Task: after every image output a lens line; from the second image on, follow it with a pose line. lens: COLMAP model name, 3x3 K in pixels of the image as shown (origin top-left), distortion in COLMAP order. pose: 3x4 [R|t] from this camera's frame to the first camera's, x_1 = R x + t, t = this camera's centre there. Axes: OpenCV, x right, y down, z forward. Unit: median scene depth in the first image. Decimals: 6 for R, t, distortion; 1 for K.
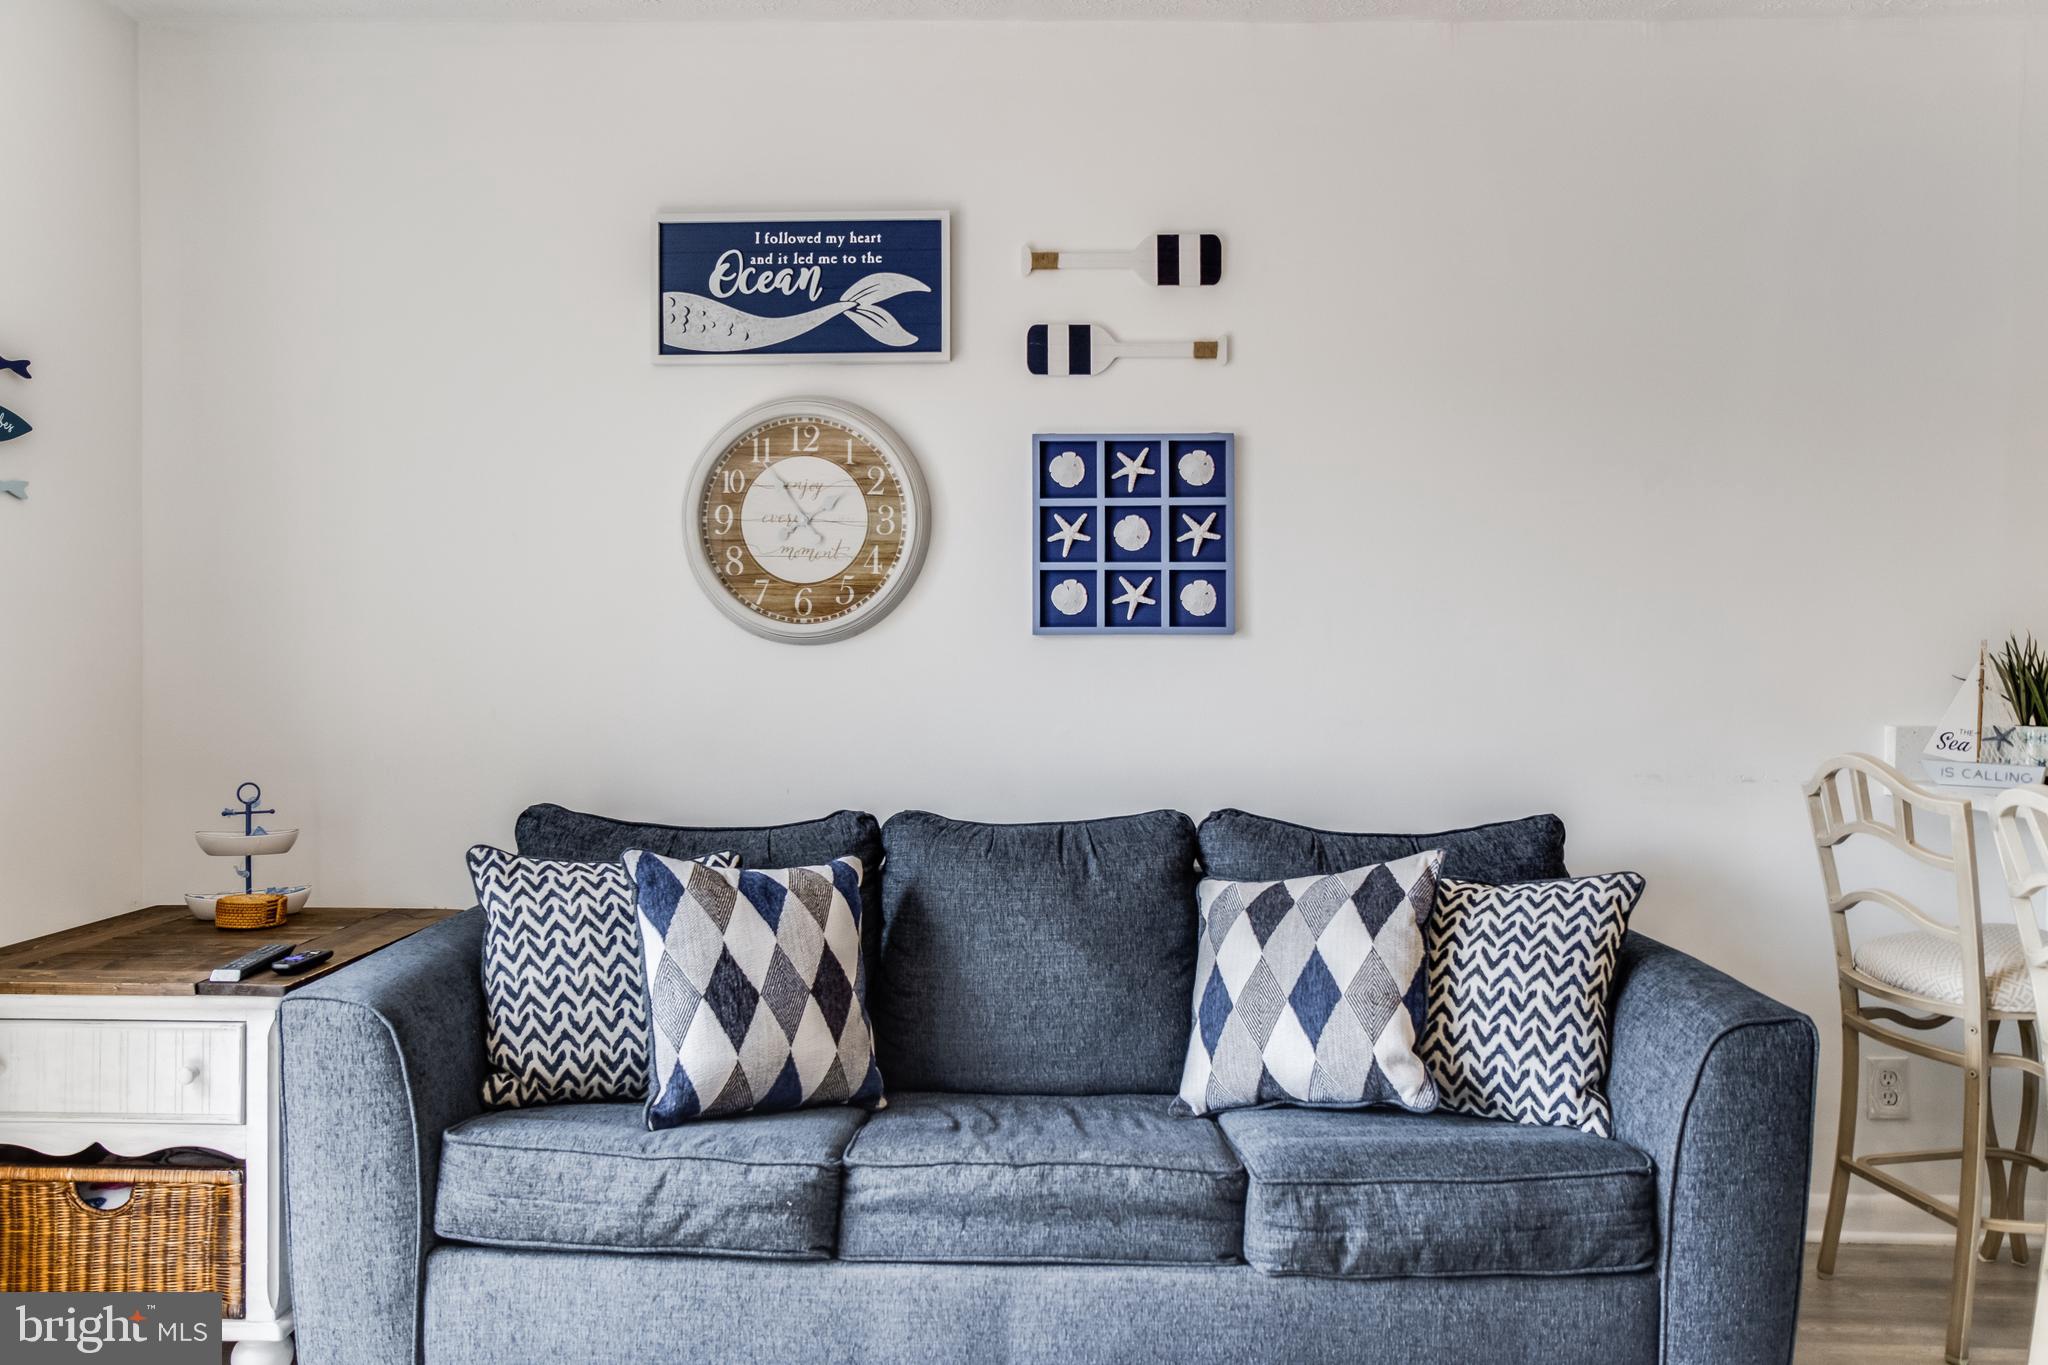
lens RADIAL K [[1607.3, 0, 1003.2], [0, 1607.3, 653.4], [0, 0, 1]] dist [-0.066757, 0.084893]
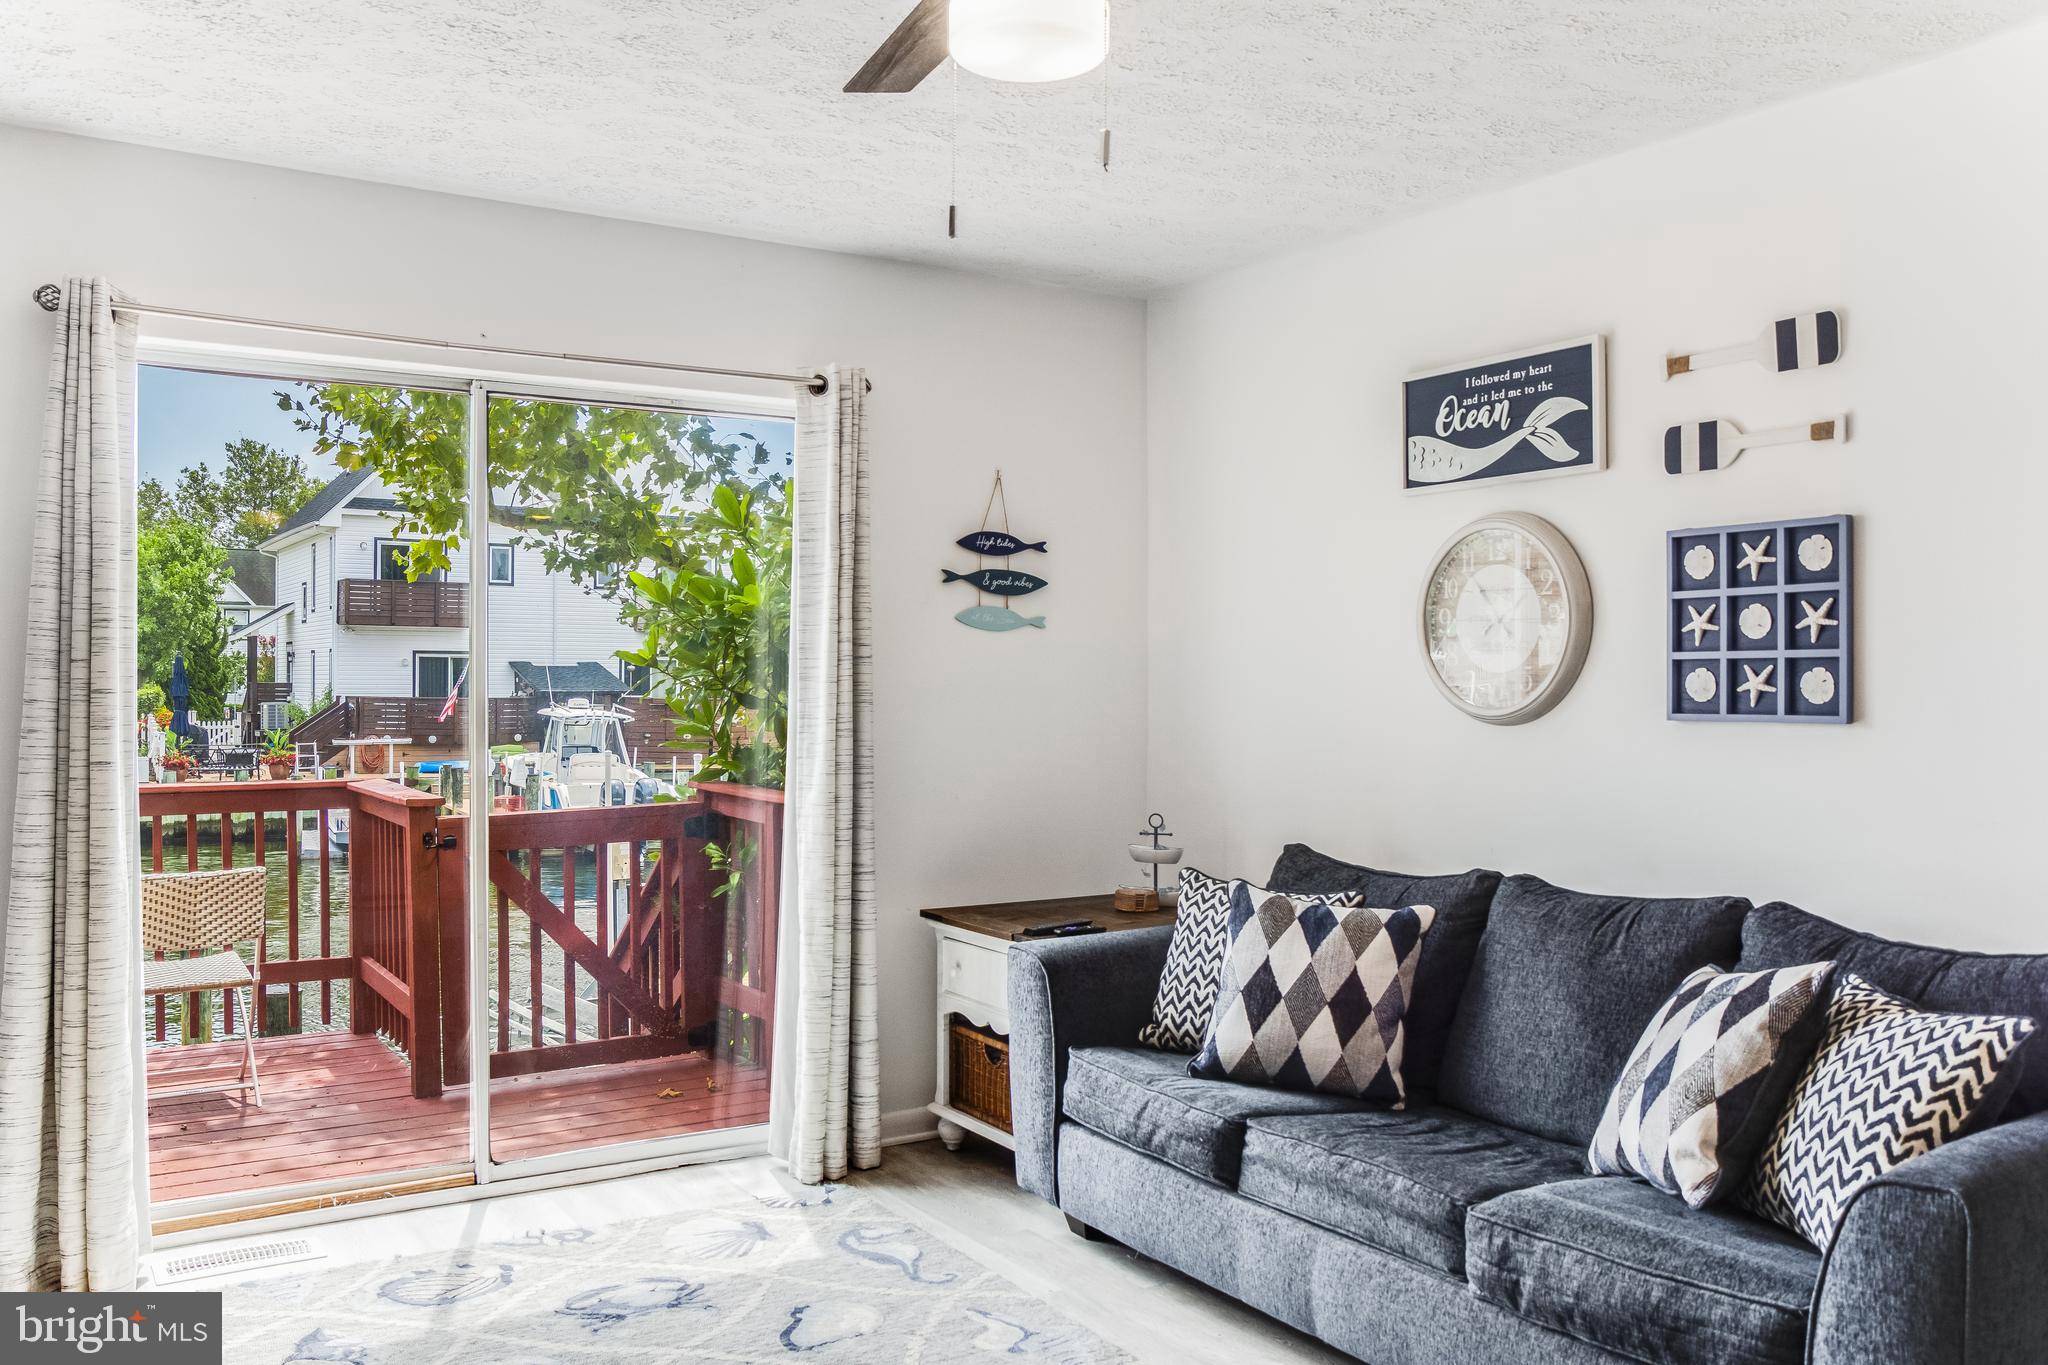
lens RADIAL K [[1607.3, 0, 1003.2], [0, 1607.3, 653.4], [0, 0, 1]] dist [-0.066757, 0.084893]
pose [[0.567075, -0.017482, -0.823481, 0.636794], [0.002393, 0.999805, -0.019578, -0.036360], [0.823663, 0.009132, 0.567007, 0.042628]]
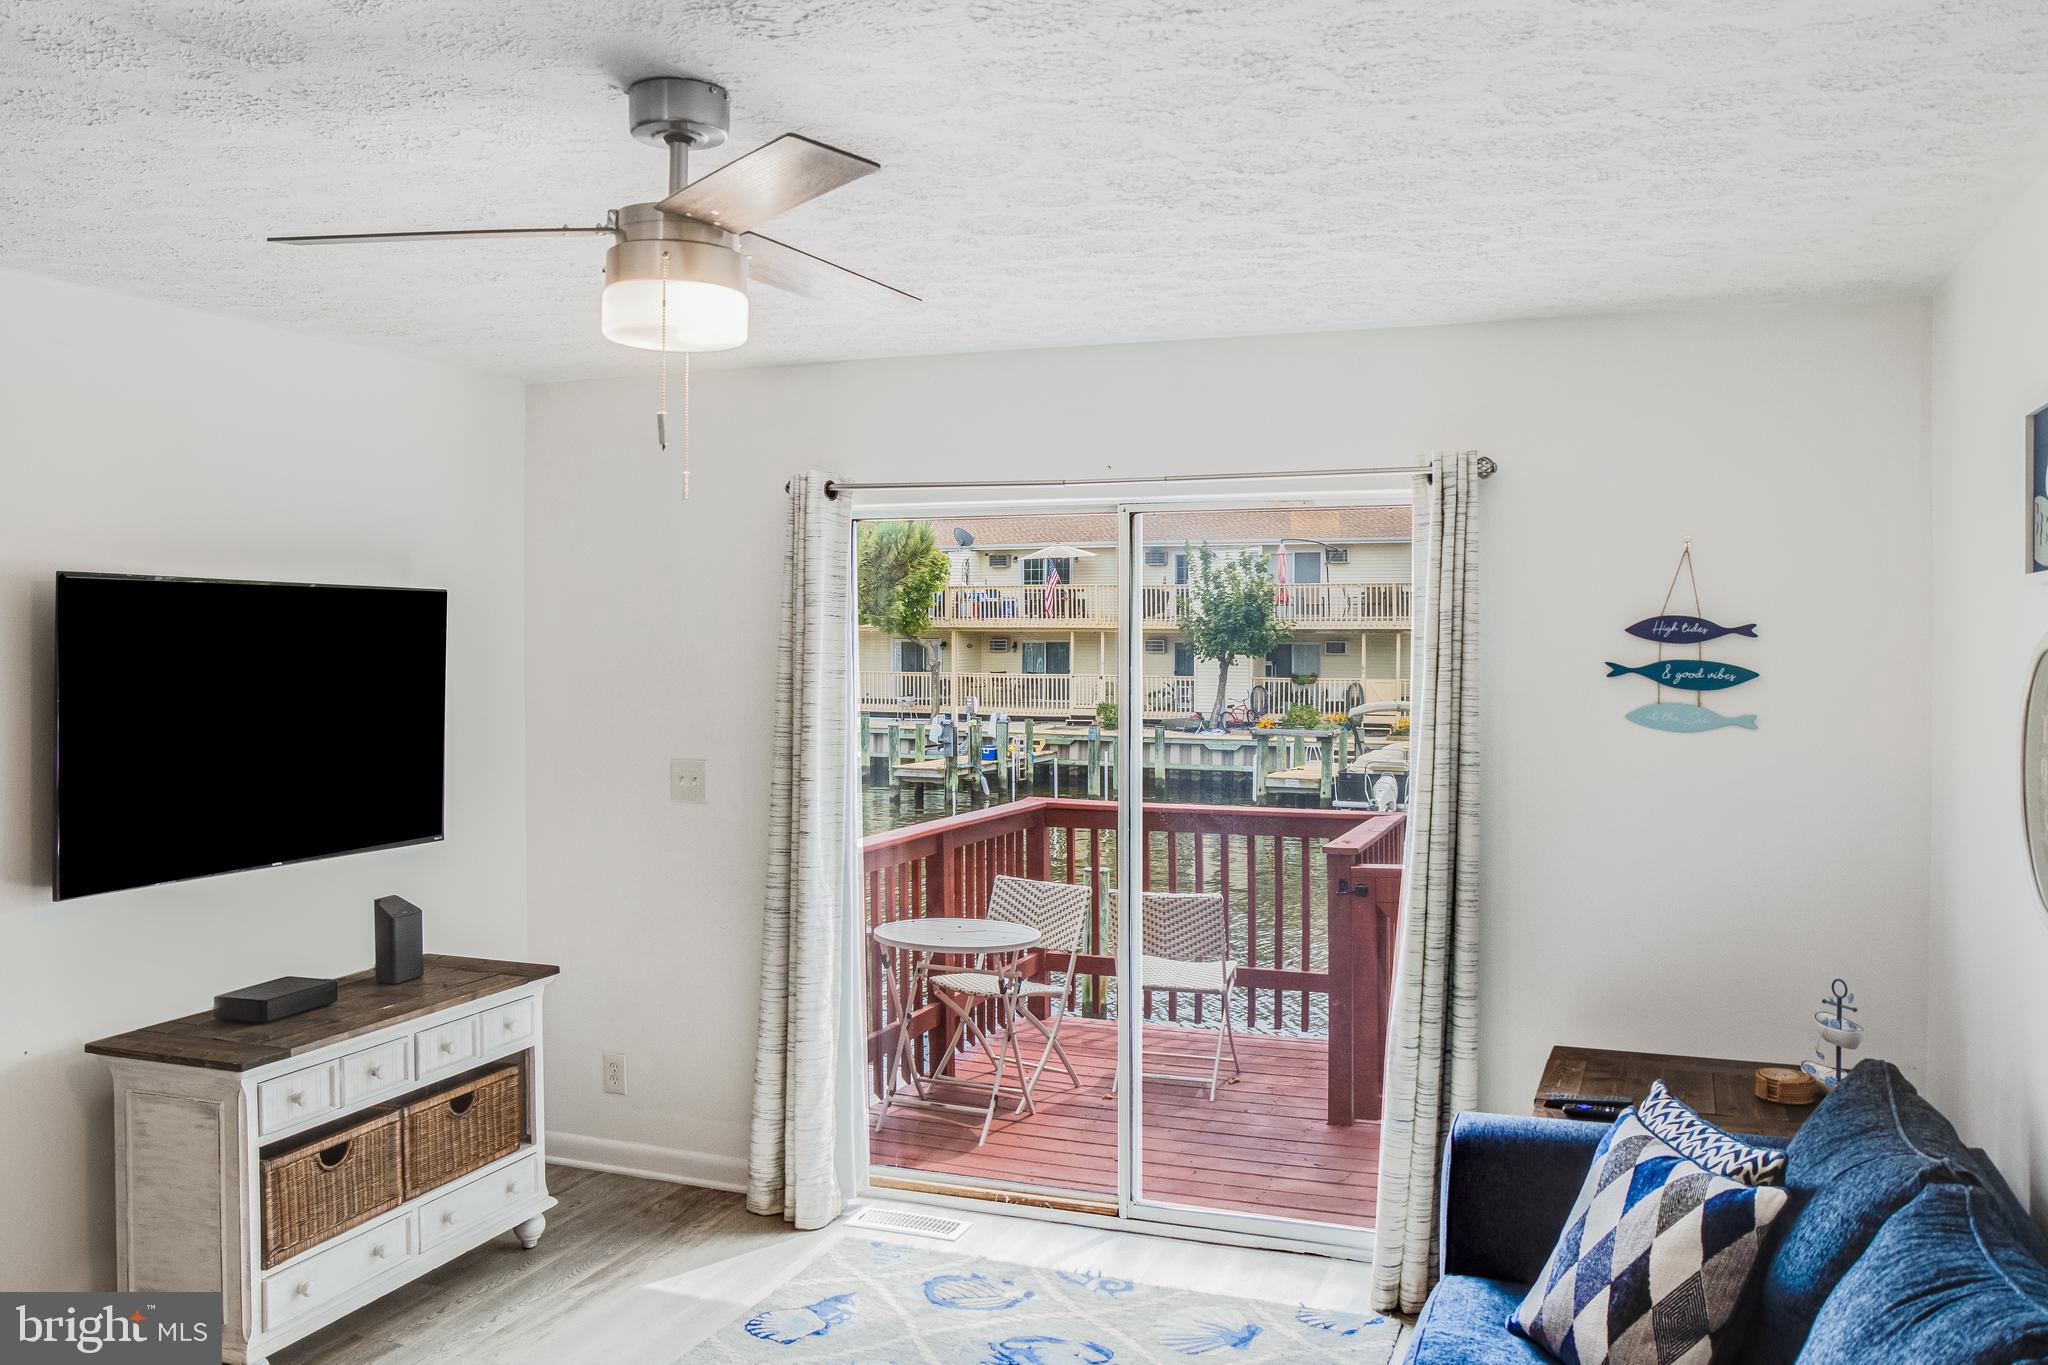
lens RADIAL K [[1607.3, 0, 1003.2], [0, 1607.3, 653.4], [0, 0, 1]] dist [-0.066757, 0.084893]
pose [[-0.287736, -0.003783, -0.957702, 0.755027], [-0.003798, 0.999989, -0.002809, -0.140606], [0.957702, 0.002829, -0.287747, 0.716252]]
